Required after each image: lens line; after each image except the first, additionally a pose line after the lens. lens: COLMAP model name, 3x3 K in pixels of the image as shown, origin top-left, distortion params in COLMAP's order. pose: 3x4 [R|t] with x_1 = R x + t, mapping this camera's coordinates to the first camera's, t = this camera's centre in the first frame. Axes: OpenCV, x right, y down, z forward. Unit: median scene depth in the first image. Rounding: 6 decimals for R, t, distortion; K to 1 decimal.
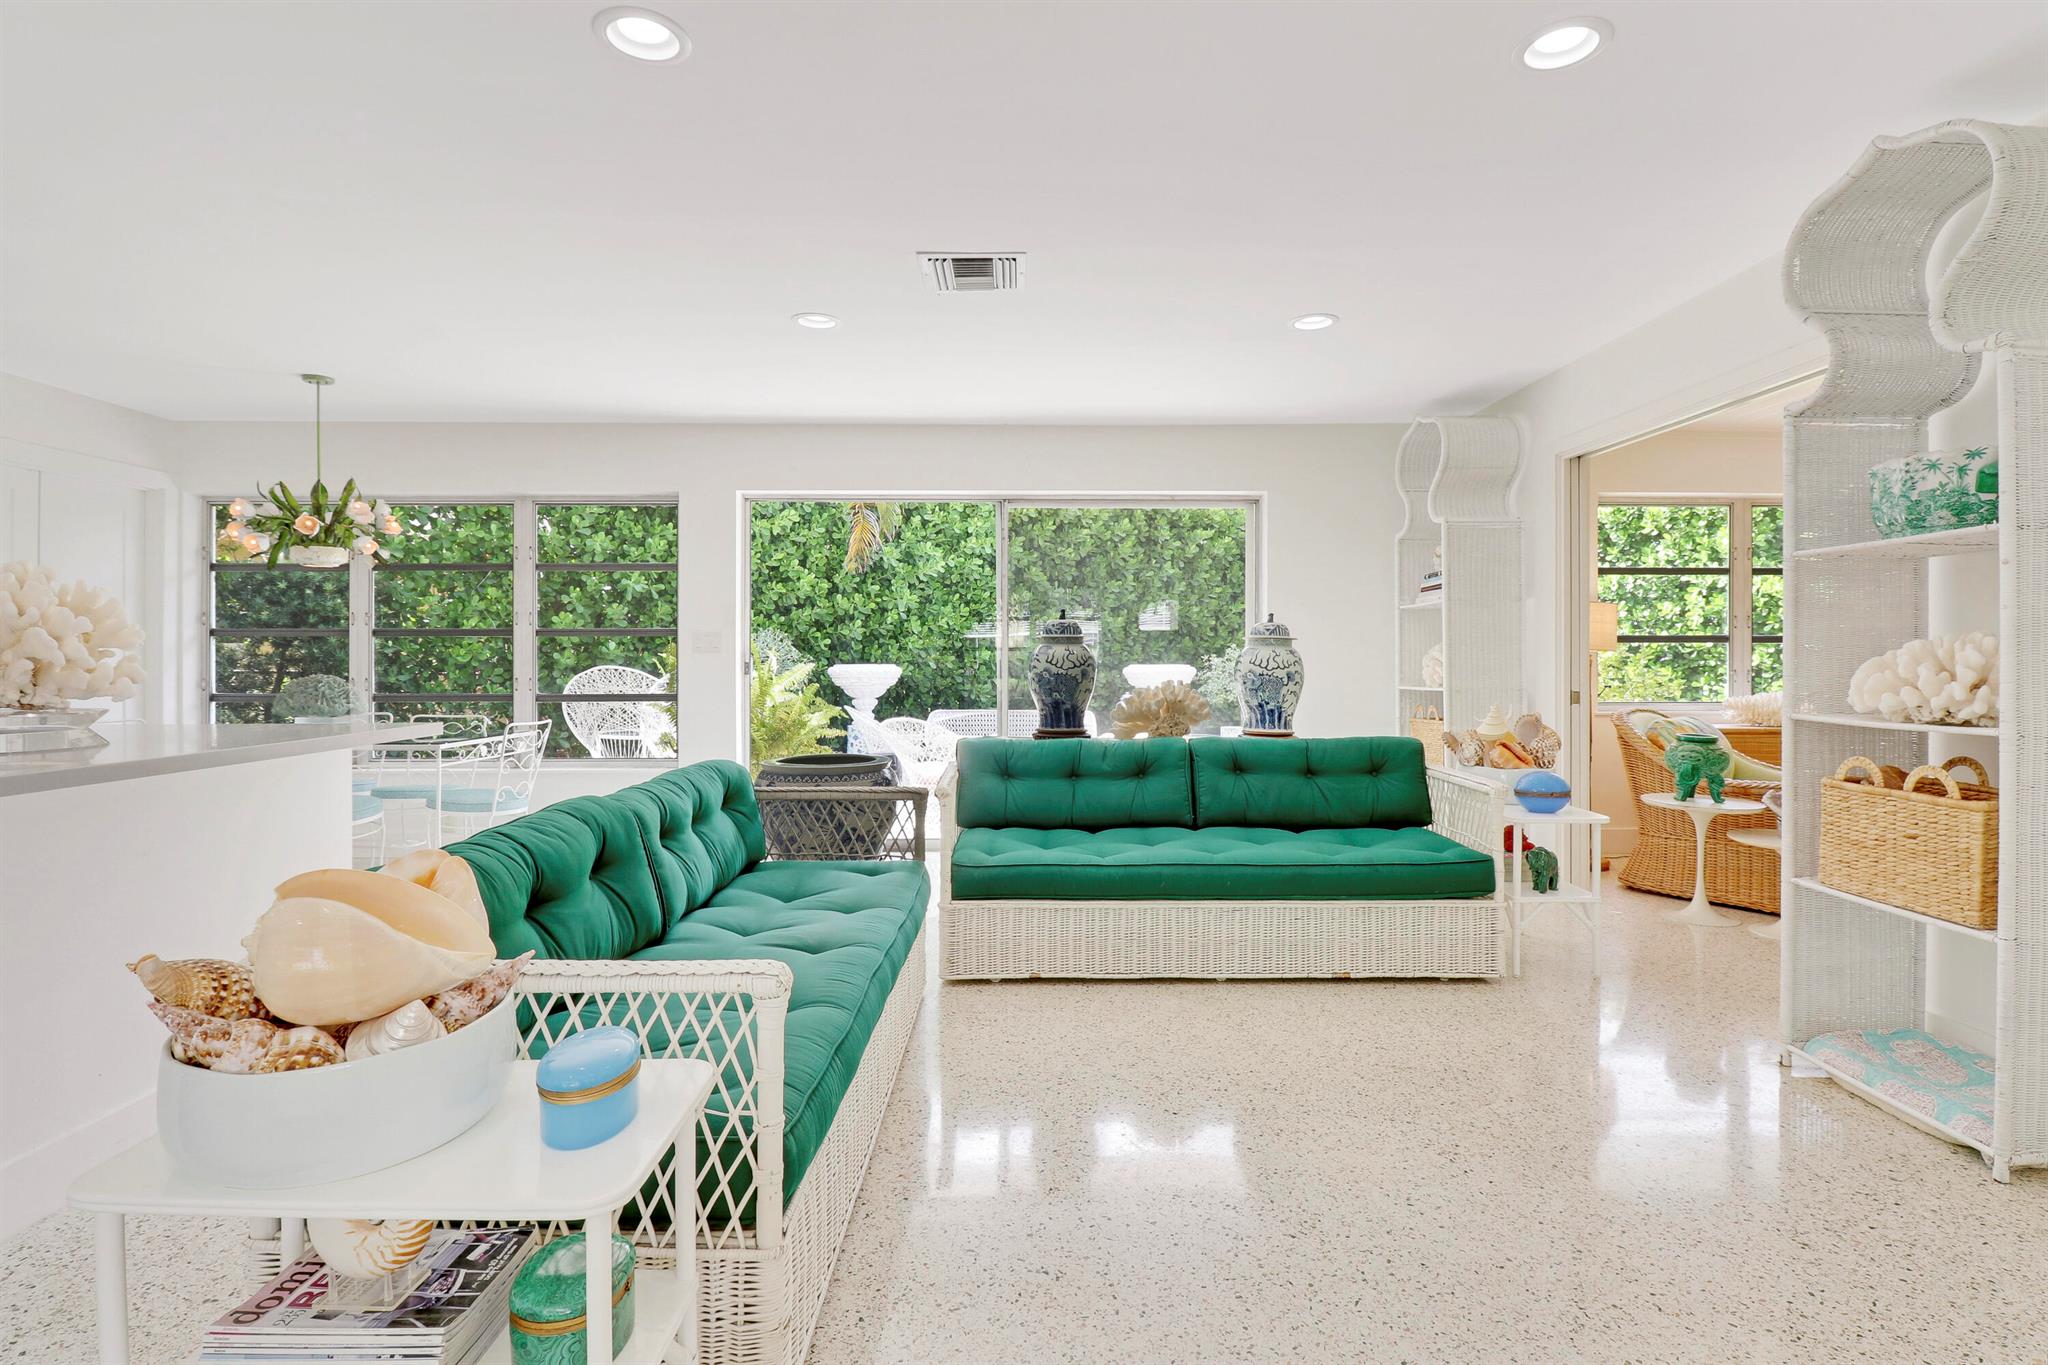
lens RADIAL K [[980.8, 0, 1027.9], [0, 980.8, 658.9], [0, 0, 1]] dist [0.002291, -0.013525]
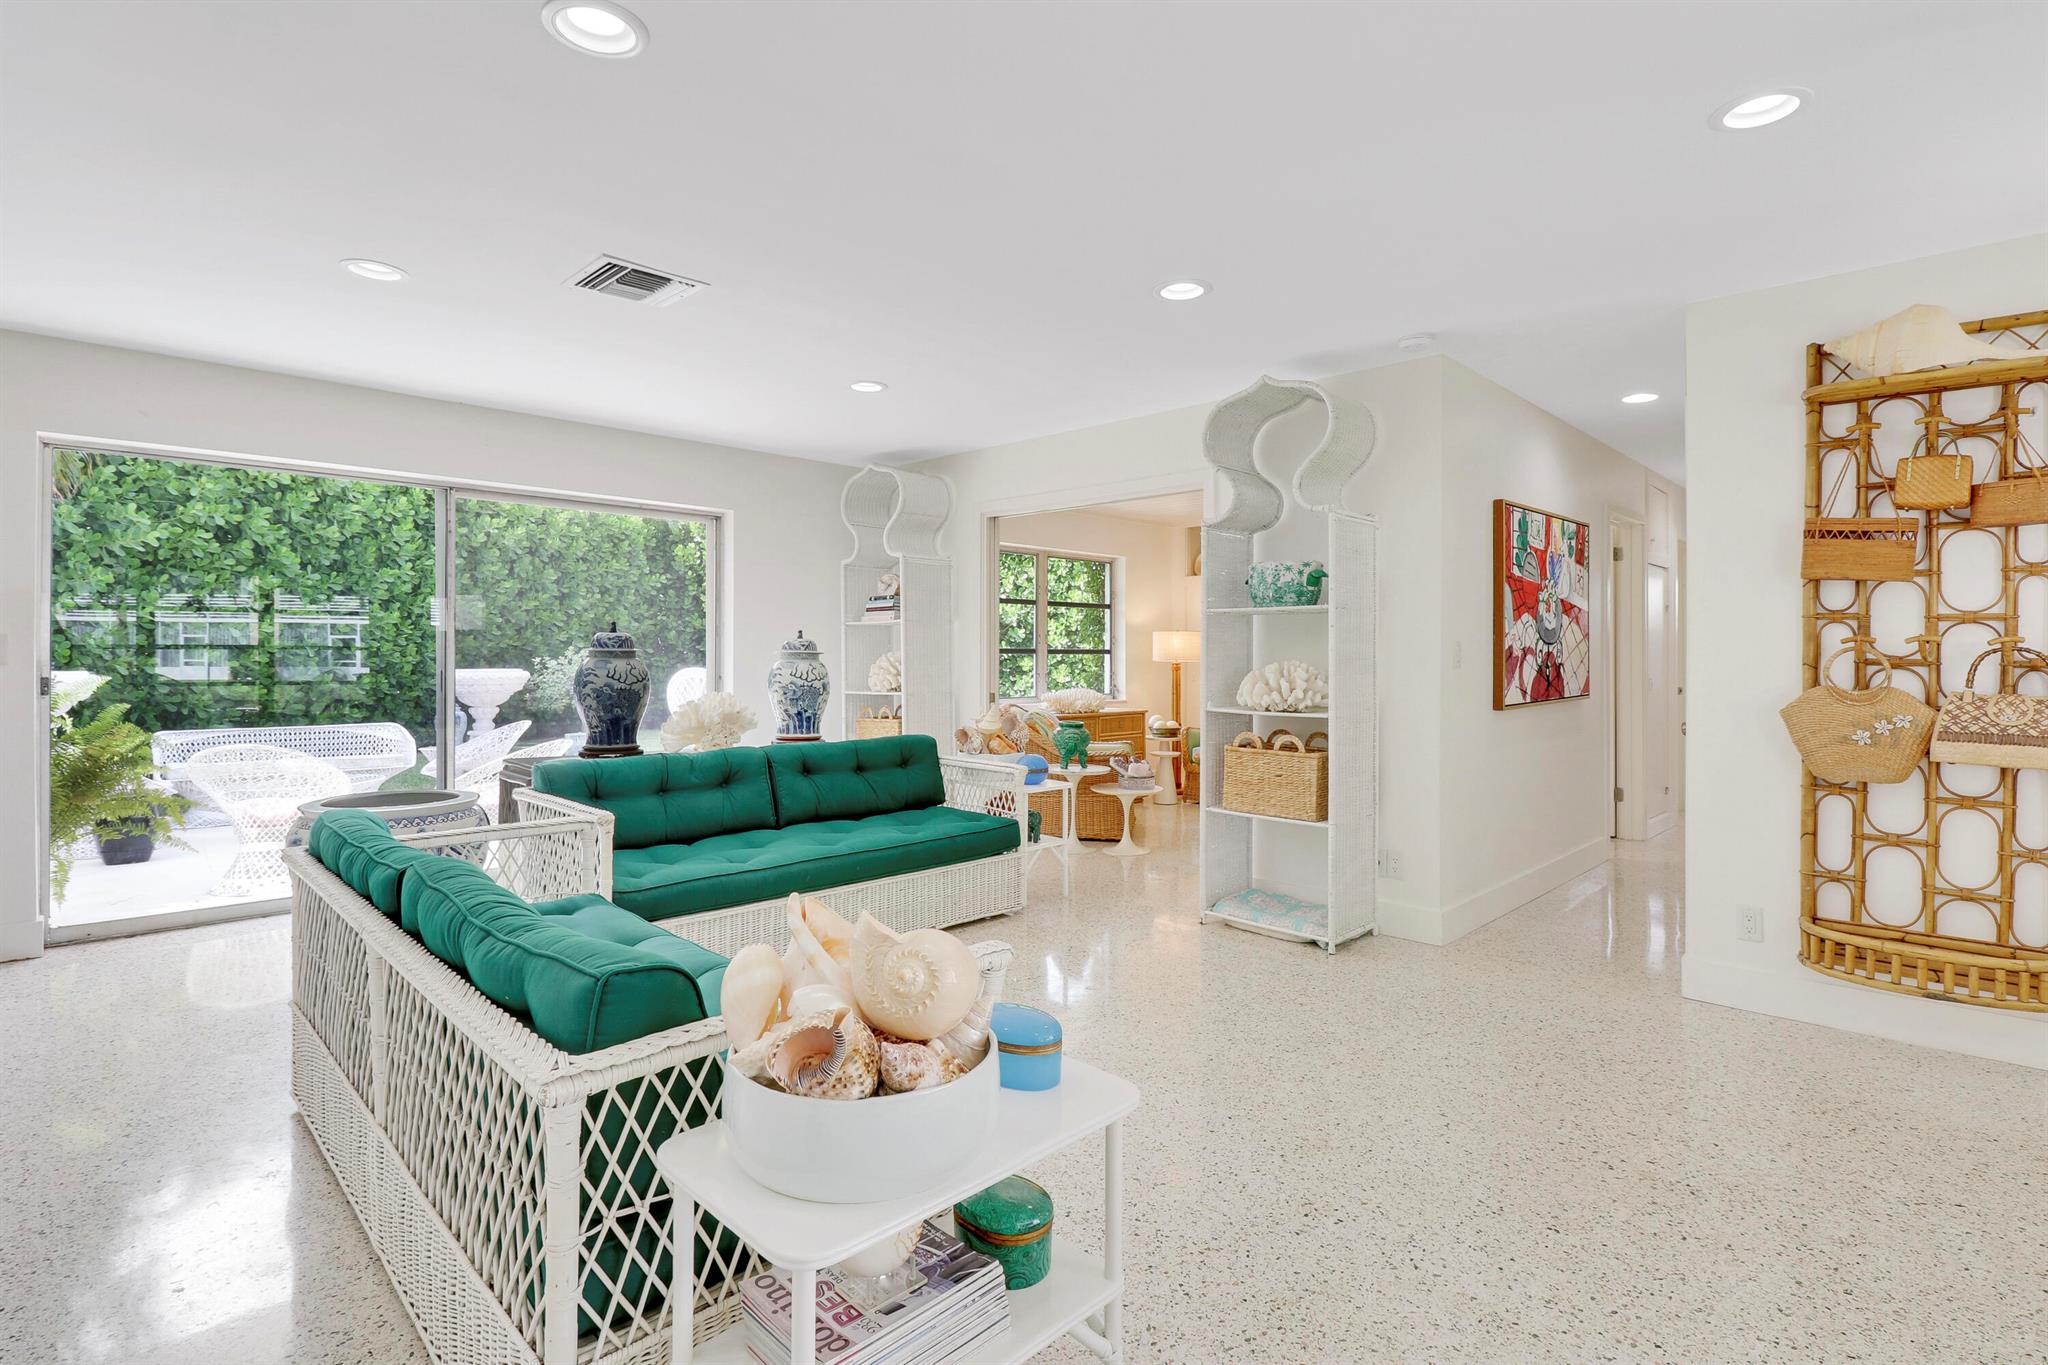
lens RADIAL K [[980.8, 0, 1027.9], [0, 980.8, 658.9], [0, 0, 1]] dist [0.002291, -0.013525]
pose [[0.709091, 0.000041, 0.705117, -0.359114], [-0.003252, 0.999990, 0.003212, -0.018541], [-0.705110, -0.004571, 0.709083, 0.026853]]
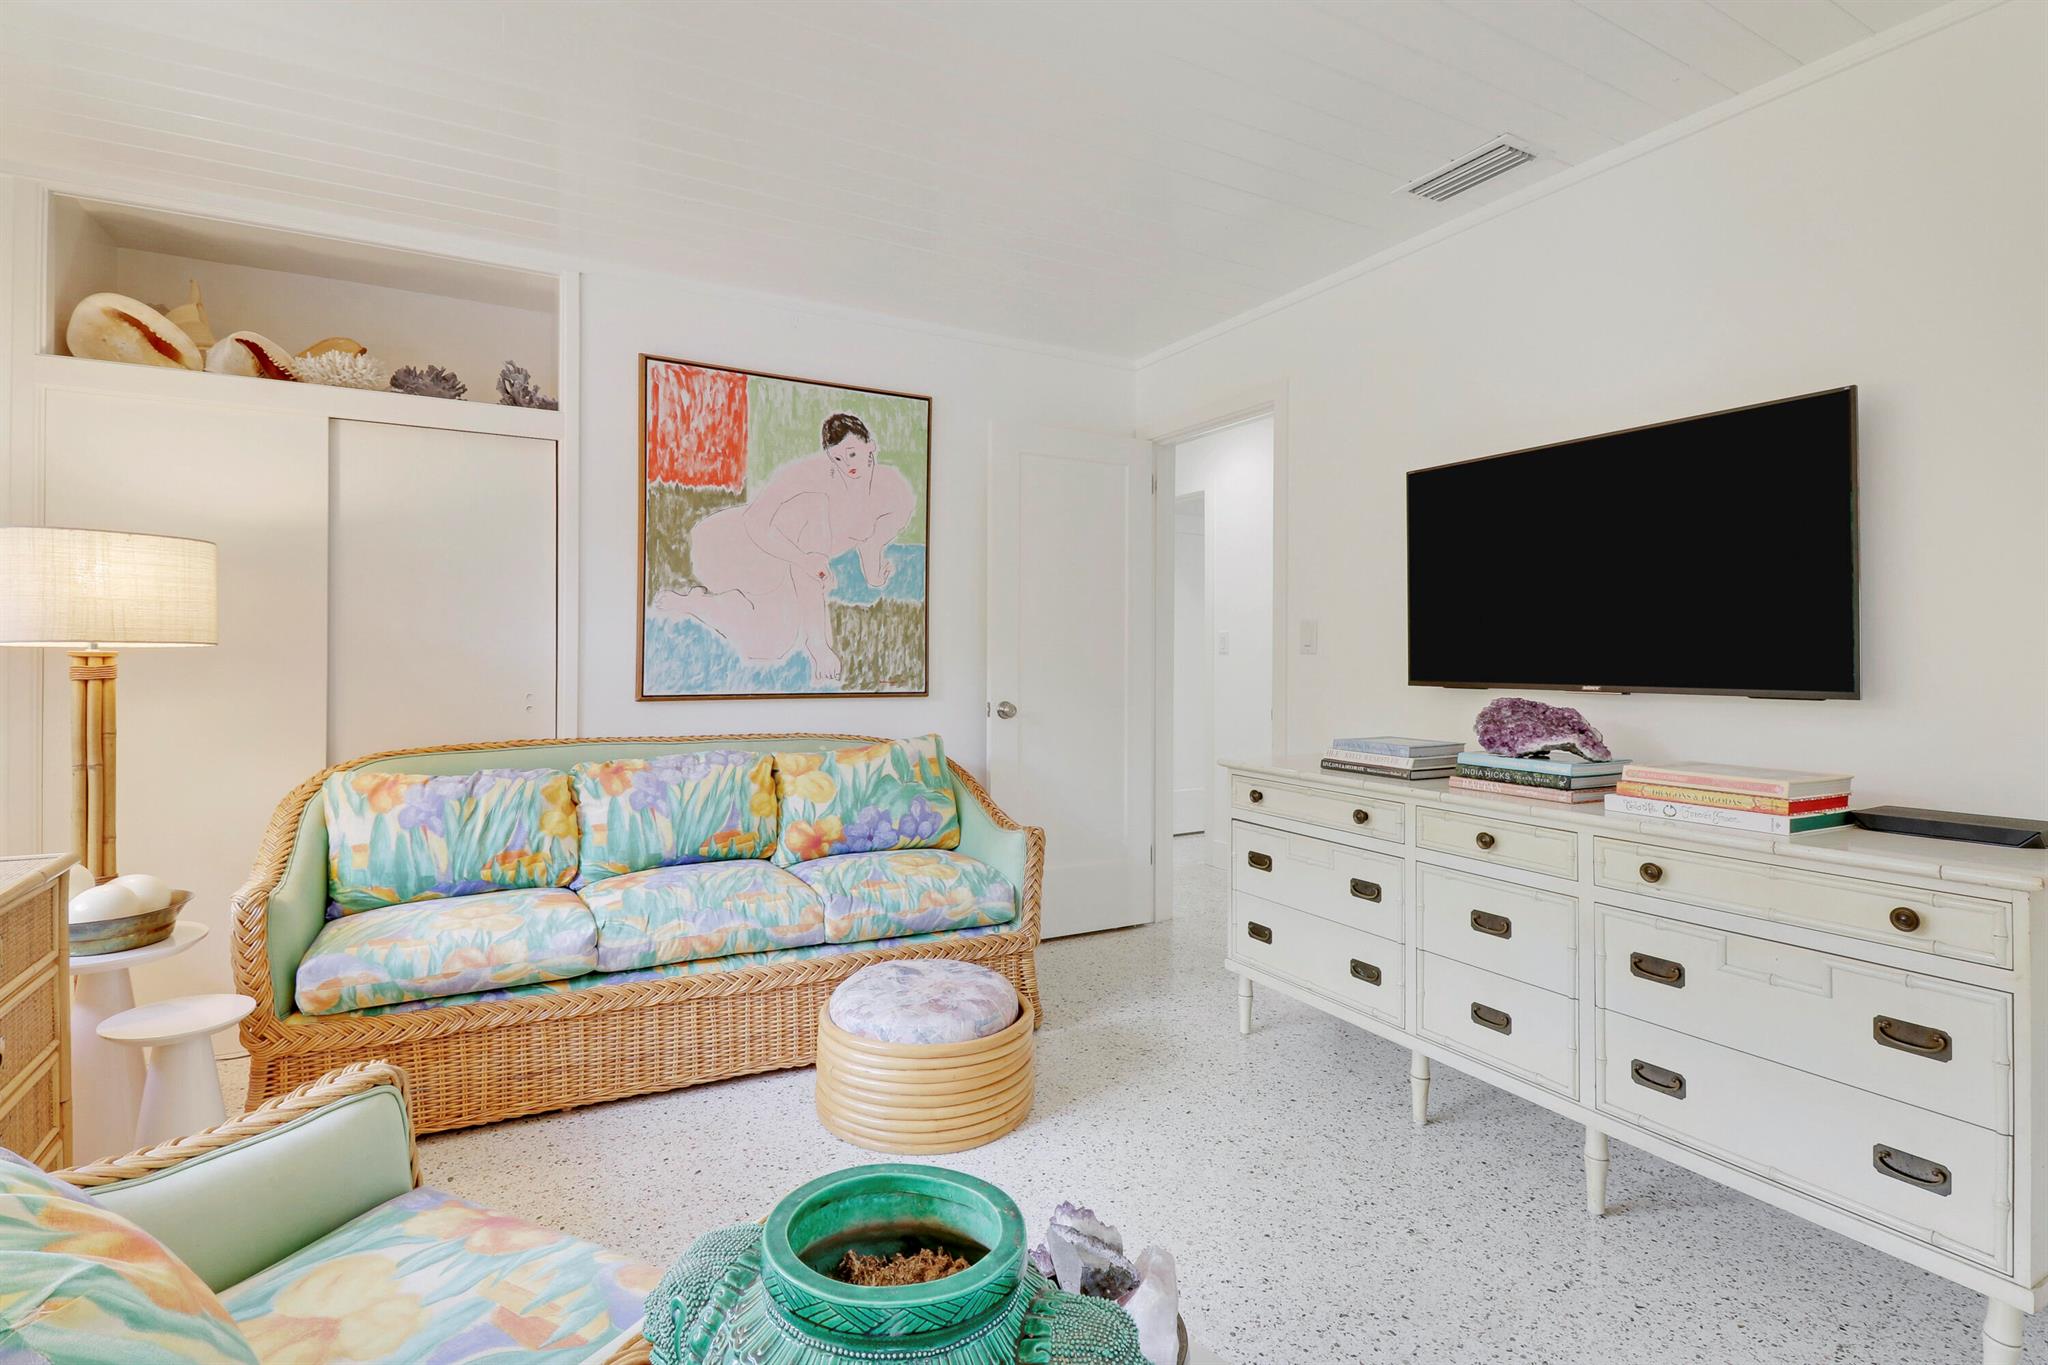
lens RADIAL K [[983.7, 0, 1026.2], [0, 983.7, 641.5], [0, 0, 1]] dist [0.001481, -0.011939]
pose [[-0.480175, 0.012116, 0.877089, 0.504630], [-0.002474, 0.999882, -0.015166, -0.004403], [-0.877169, -0.009452, -0.480088, 0.983225]]
